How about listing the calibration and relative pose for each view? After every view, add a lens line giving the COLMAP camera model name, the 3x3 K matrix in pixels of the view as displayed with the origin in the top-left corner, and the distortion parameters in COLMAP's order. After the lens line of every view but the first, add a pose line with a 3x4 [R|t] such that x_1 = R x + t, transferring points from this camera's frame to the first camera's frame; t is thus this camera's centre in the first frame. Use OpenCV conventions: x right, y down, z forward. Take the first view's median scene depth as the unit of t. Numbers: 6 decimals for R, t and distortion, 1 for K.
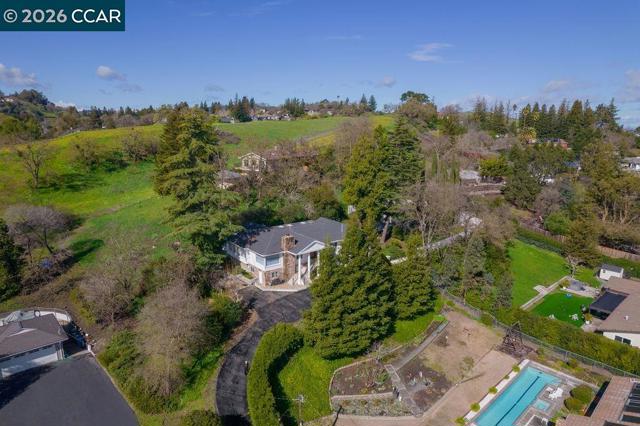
lens RADIAL K [[403.5, 0, 321.7], [0, 403.5, 214.8], [0, 0, 1]] dist [-0.080474, 0.067355]
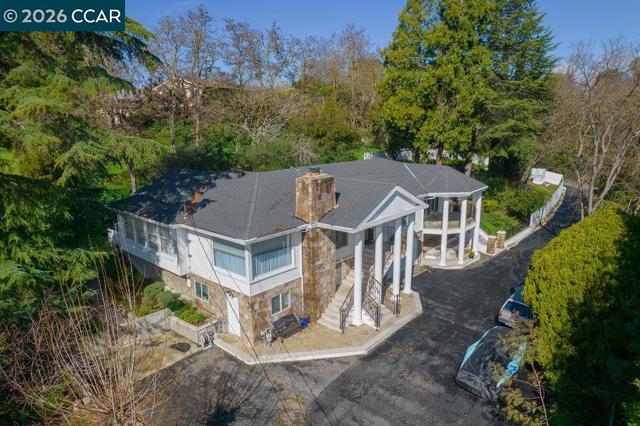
lens RADIAL K [[403.5, 0, 321.7], [0, 403.5, 214.8], [0, 0, 1]] dist [-0.080474, 0.067355]
pose [[0.982472, -0.054788, 0.178176, -0.135729], [0.054327, 0.998495, 0.007472, 0.080713], [-0.178317, 0.002338, 0.983970, 0.689968]]
